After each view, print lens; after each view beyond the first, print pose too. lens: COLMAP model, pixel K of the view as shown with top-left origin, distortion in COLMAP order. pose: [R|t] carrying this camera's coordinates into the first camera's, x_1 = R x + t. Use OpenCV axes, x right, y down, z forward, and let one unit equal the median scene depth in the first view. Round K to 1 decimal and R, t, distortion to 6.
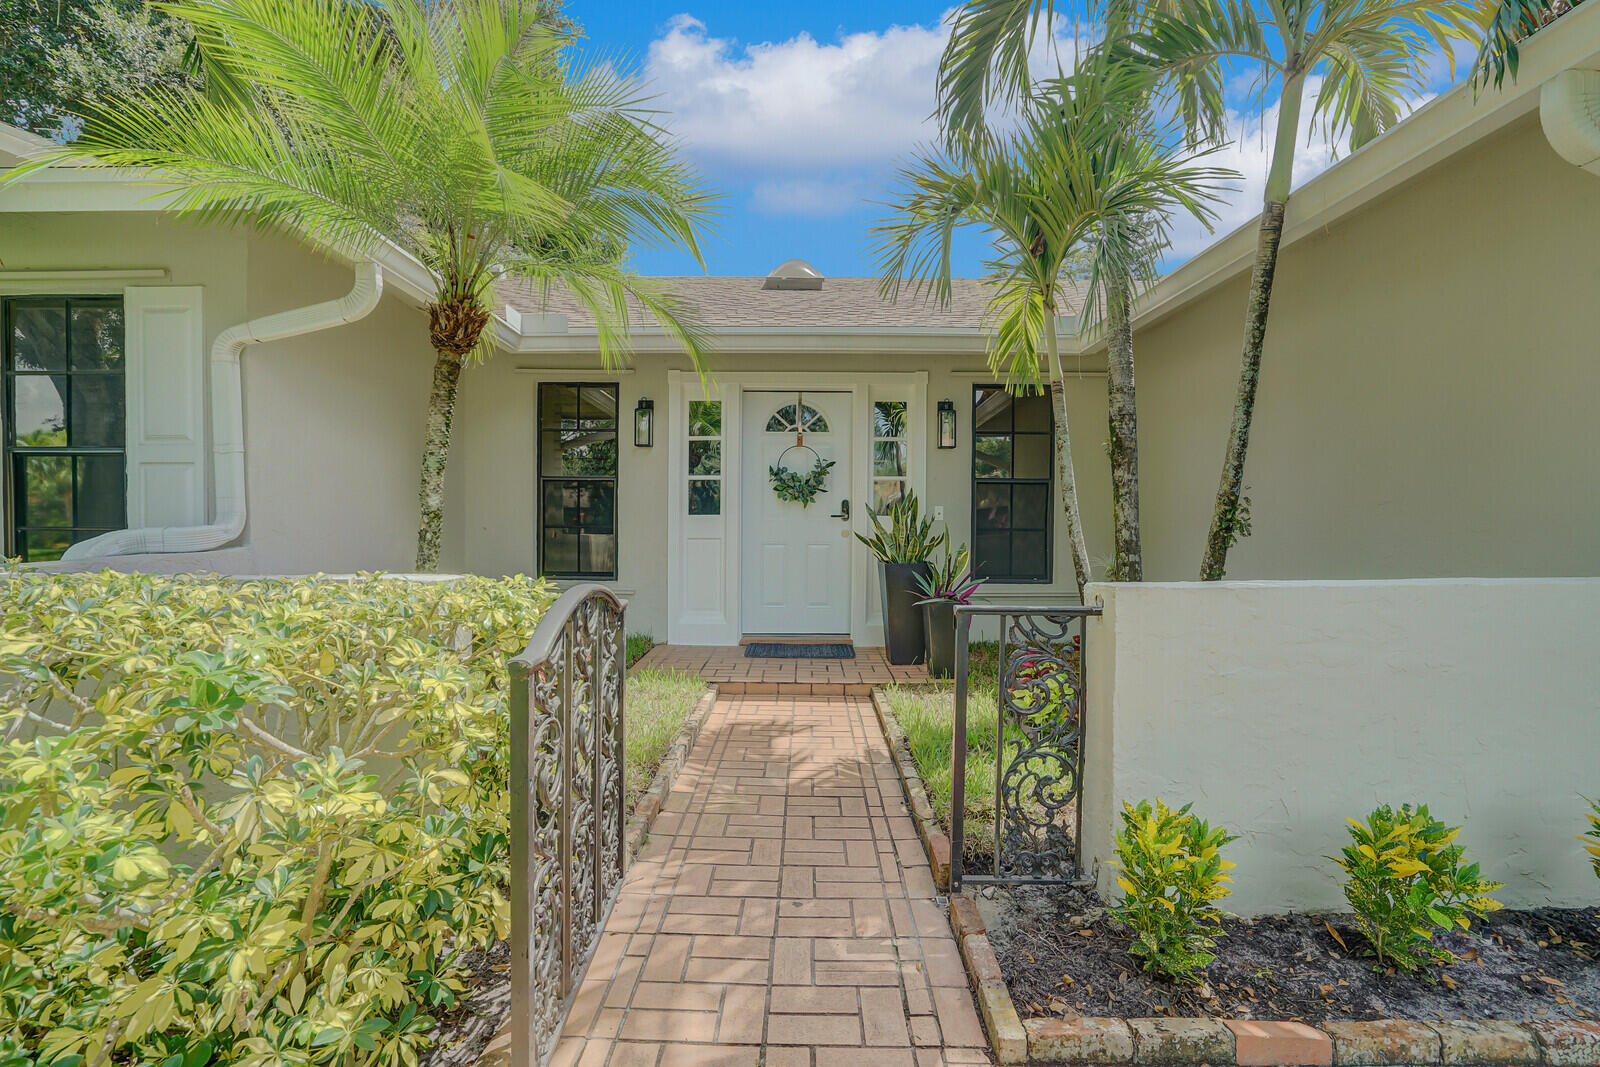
lens RADIAL K [[738.1, 0, 796.6], [0, 738.1, 487.6], [0, 0, 1]] dist [-0.000320, -0.000023]
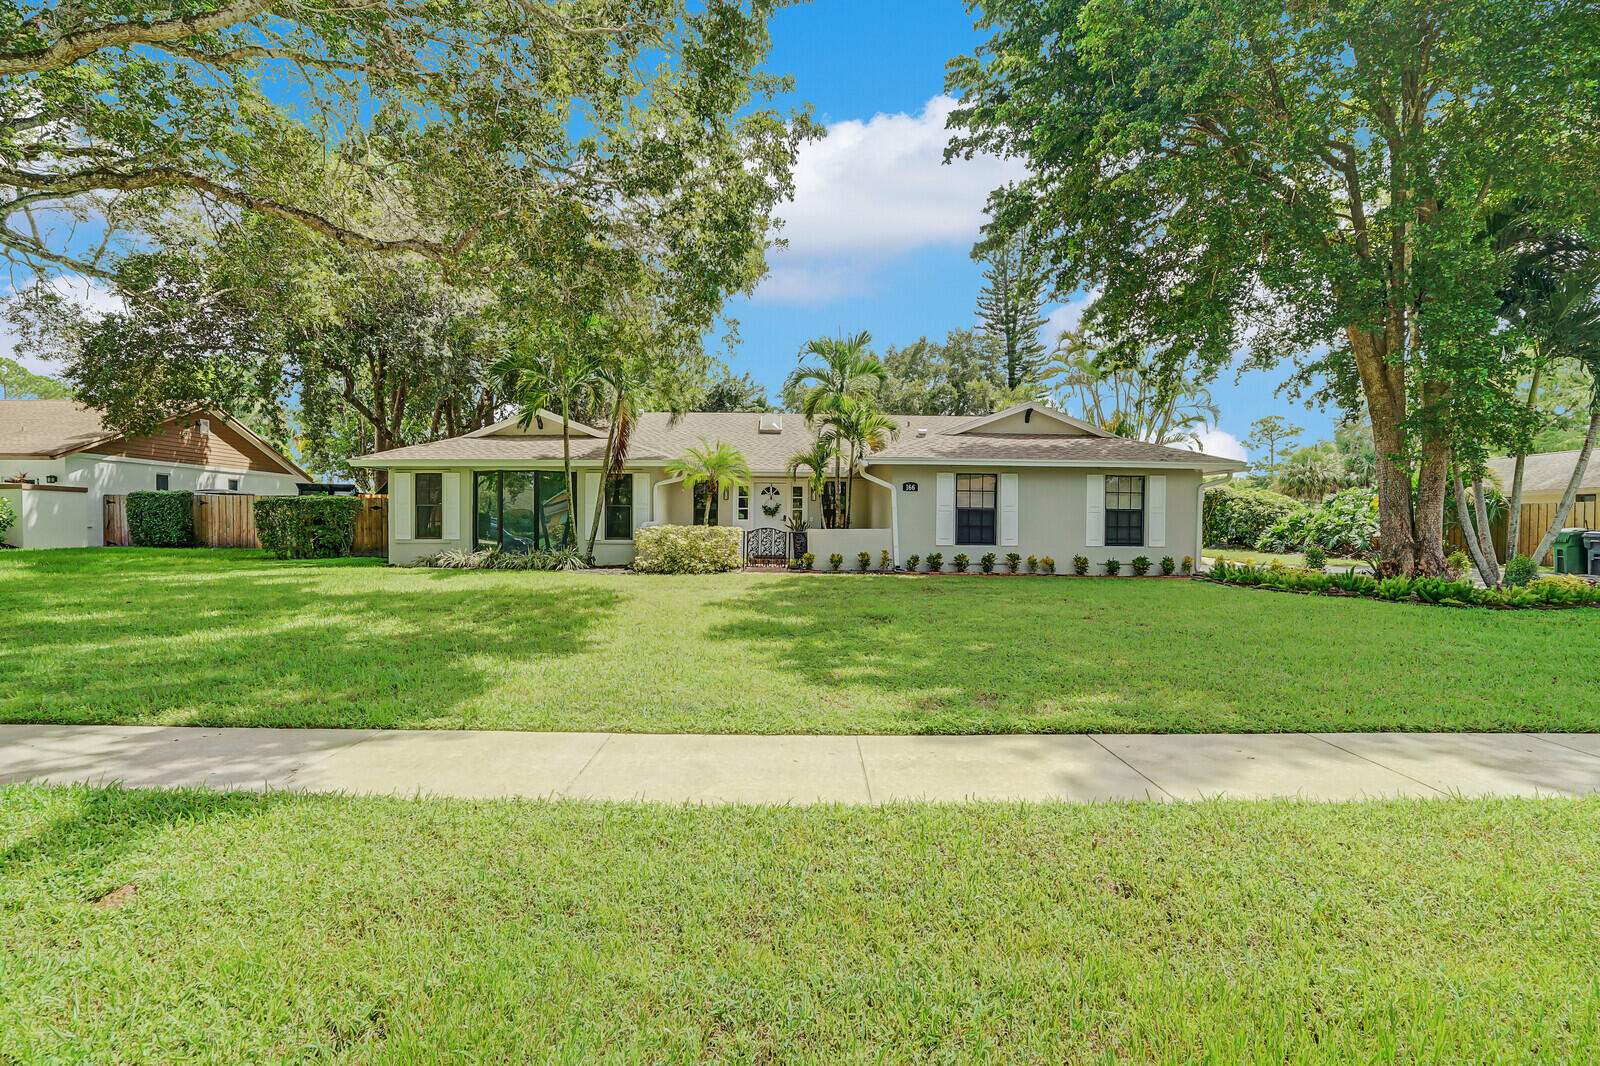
lens RADIAL K [[737.2, 0, 800.0], [0, 737.2, 533.0], [0, 0, 1]] dist [-0.000277, -0.000014]
pose [[0.999504, 0.001347, -0.031475, 0.242089], [-0.001471, 0.999991, -0.003941, 0.110643], [0.031469, 0.003986, 0.999497, -2.350012]]
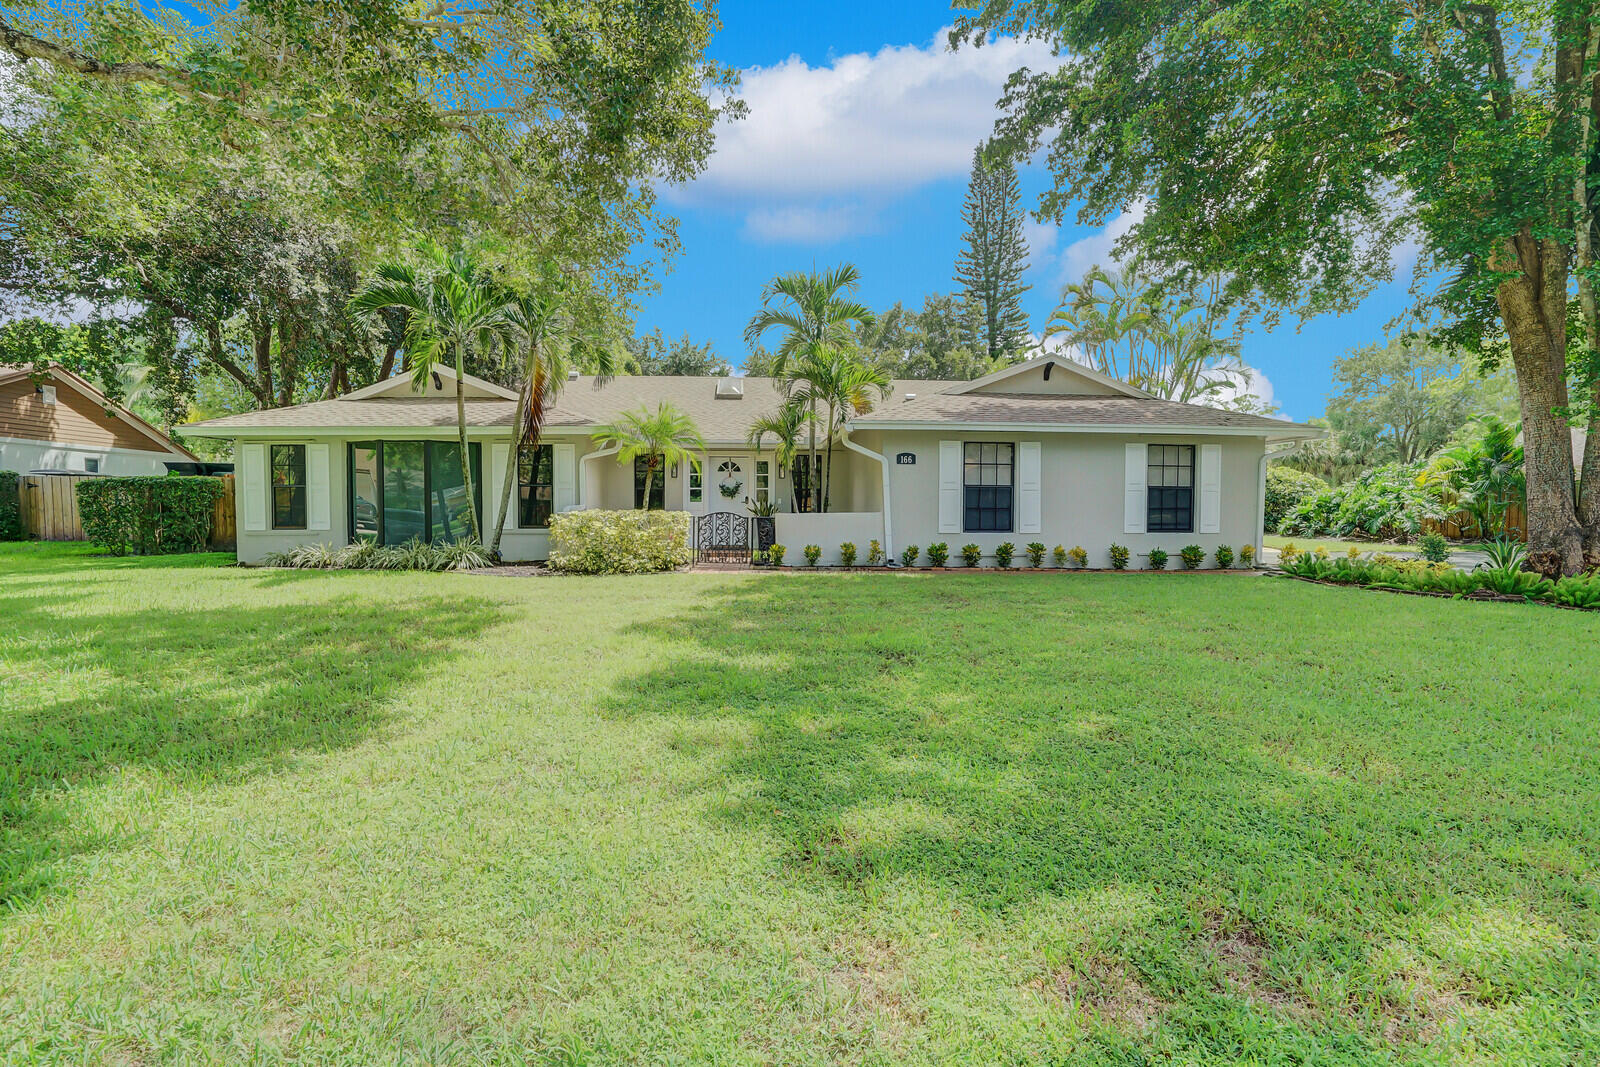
lens RADIAL K [[744.8, 0, 795.6], [0, 744.8, 538.9], [0, 0, 1]] dist [-0.013850, 0.000172]
pose [[0.999950, -0.004947, 0.008650, 0.223553], [0.004716, 0.999637, 0.026527, 0.101521], [-0.008778, -0.026484, 0.999611, -1.782016]]
